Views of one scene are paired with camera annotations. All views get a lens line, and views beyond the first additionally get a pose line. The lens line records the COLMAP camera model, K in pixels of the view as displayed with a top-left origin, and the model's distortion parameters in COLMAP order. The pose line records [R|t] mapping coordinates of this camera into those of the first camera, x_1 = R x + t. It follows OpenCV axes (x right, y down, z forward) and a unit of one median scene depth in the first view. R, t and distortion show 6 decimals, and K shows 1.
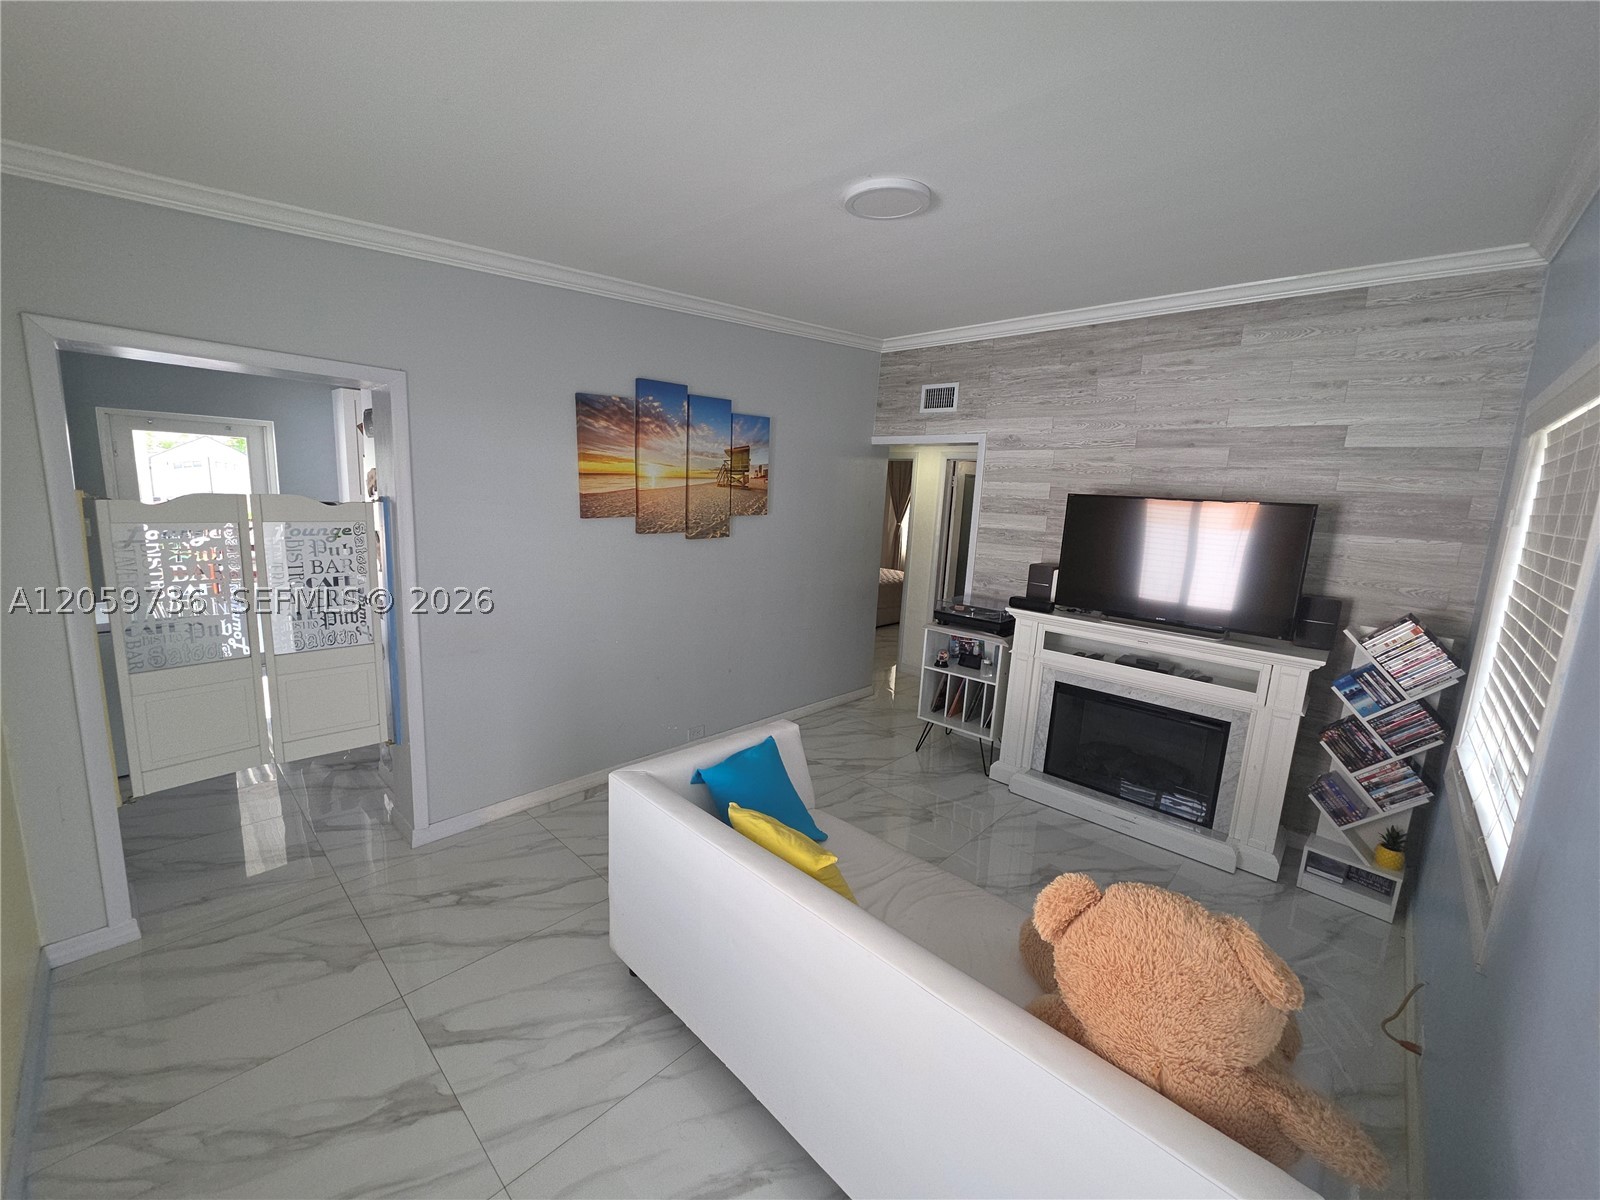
lens RADIAL K [[640.0, 0, 799.3], [0, 640.0, 587.8], [0, 0, 1]] dist [0.003516, -0.000955]
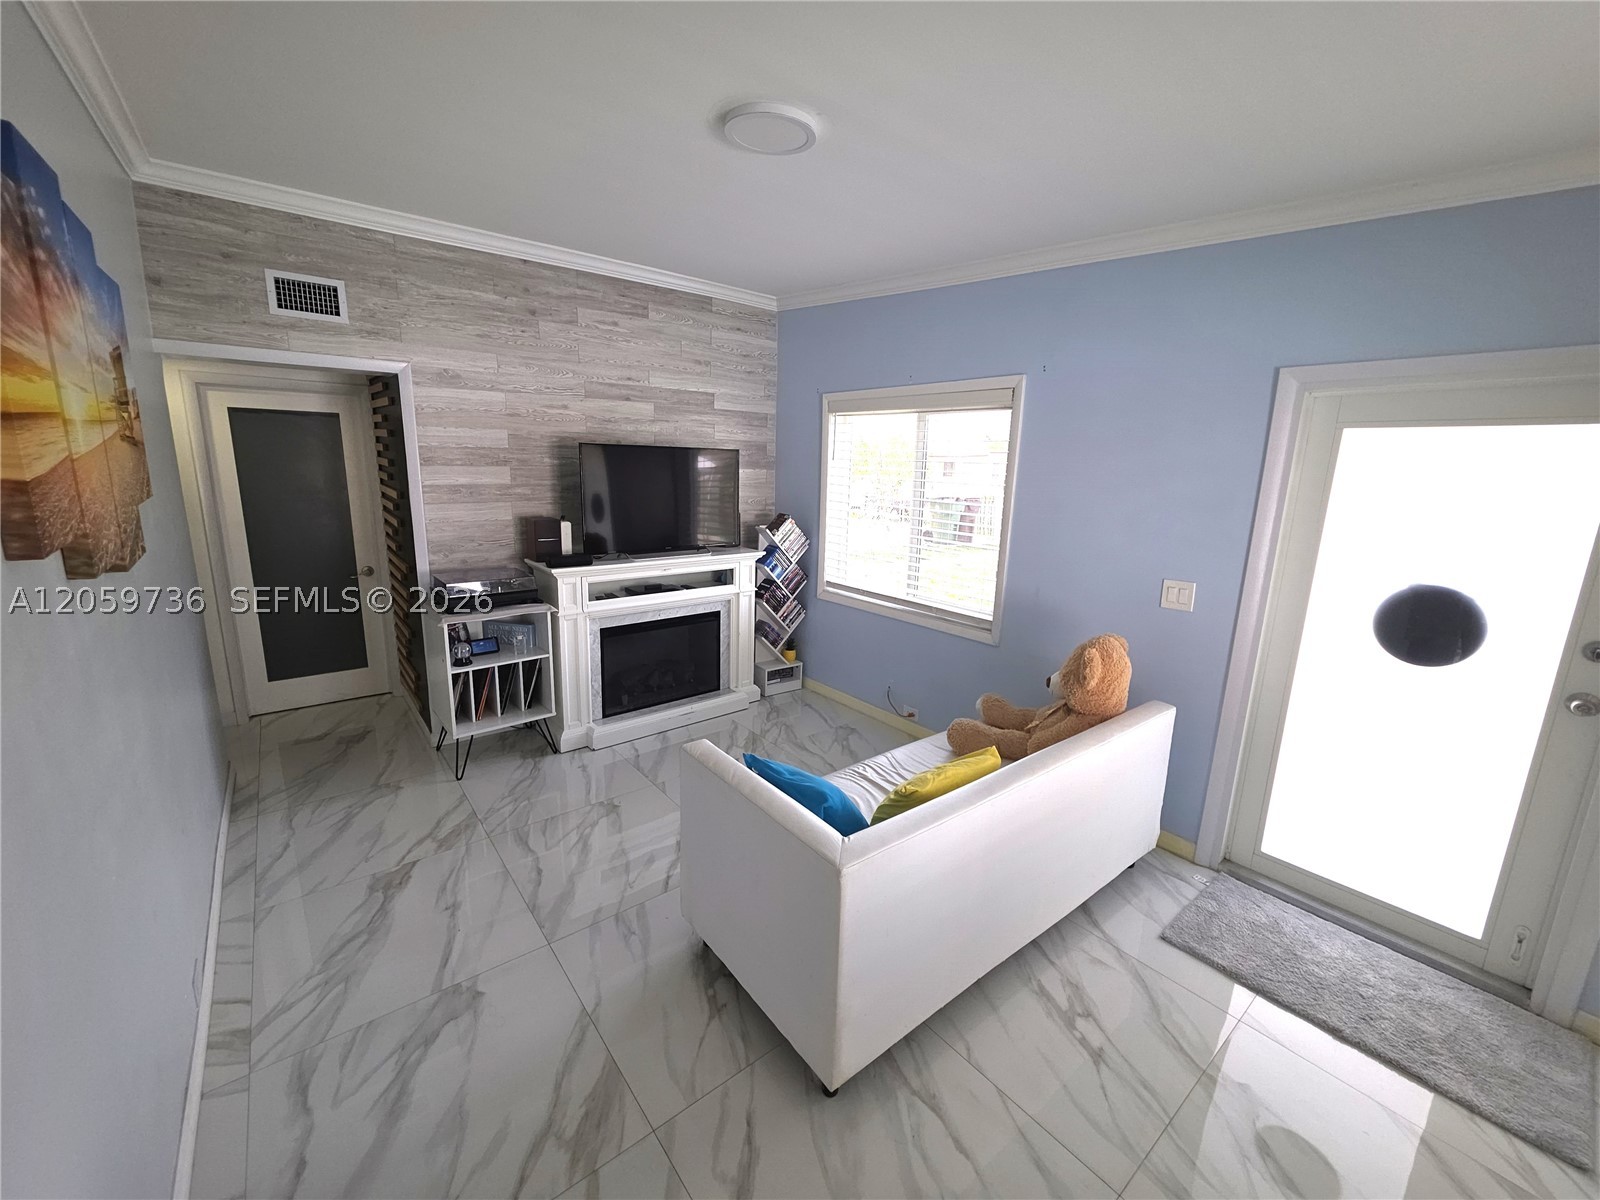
lens RADIAL K [[640.0, 0, 804.1], [0, 640.0, 586.9], [0, 0, 1]] dist [0.003516, -0.000955]
pose [[0.134212, -0.236689, 0.962271, -0.537668], [0.134371, 0.966435, 0.218972, -0.101549], [-0.981800, 0.099912, 0.161511, 0.518454]]
